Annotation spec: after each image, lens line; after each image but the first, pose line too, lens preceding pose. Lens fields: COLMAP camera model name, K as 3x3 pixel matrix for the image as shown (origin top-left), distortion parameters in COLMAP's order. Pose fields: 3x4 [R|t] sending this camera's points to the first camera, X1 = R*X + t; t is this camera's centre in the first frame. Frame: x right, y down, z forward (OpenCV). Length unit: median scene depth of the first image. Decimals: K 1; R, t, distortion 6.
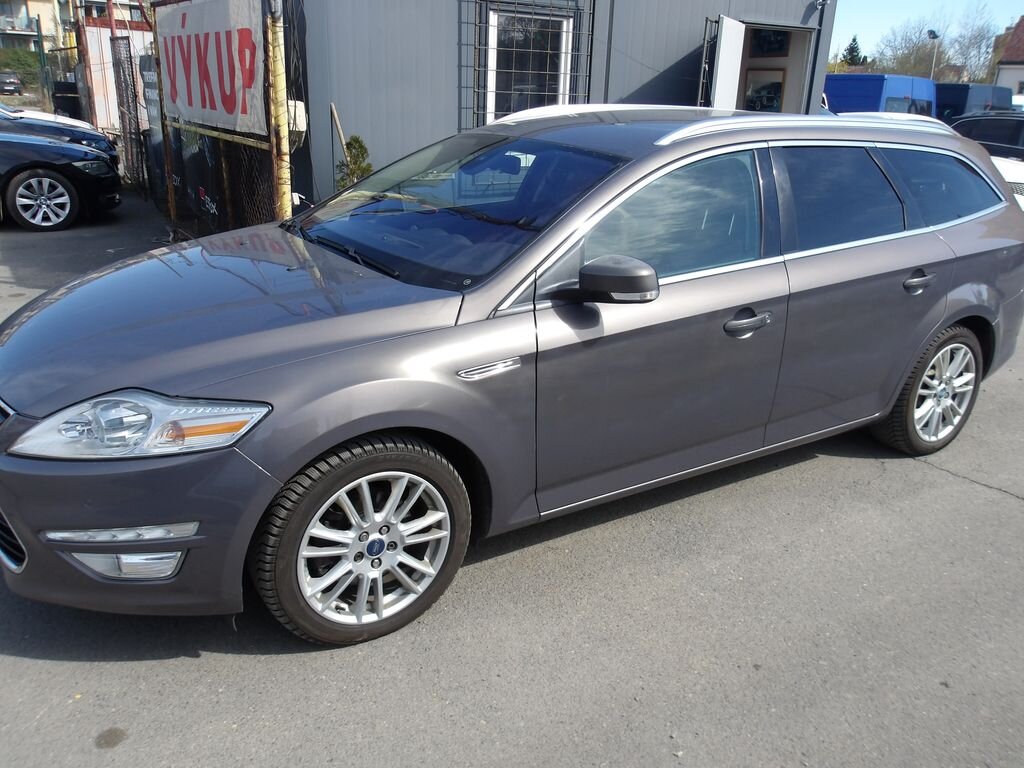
lens RADIAL K [[860.3, 0, 513.4], [0, 860.3, 378.7], [0, 0, 1]] dist [0.008268, 0.010819]
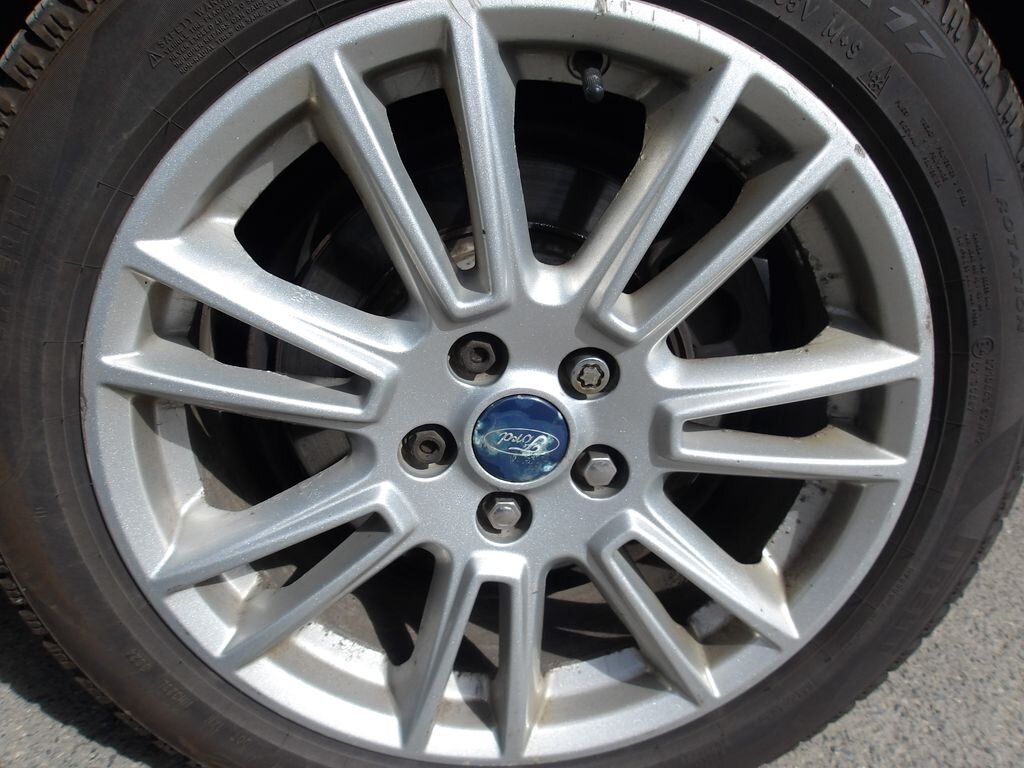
lens RADIAL K [[860.3, 0, 512.4], [0, 860.3, 383.2], [0, 0, 1]] dist [0.008268, 0.010819]
pose [[0.870123, 0.201329, -0.449836, -0.071755], [-0.168385, 0.979272, 0.112575, 0.158132], [0.463176, -0.022209, 0.885988, 0.806785]]
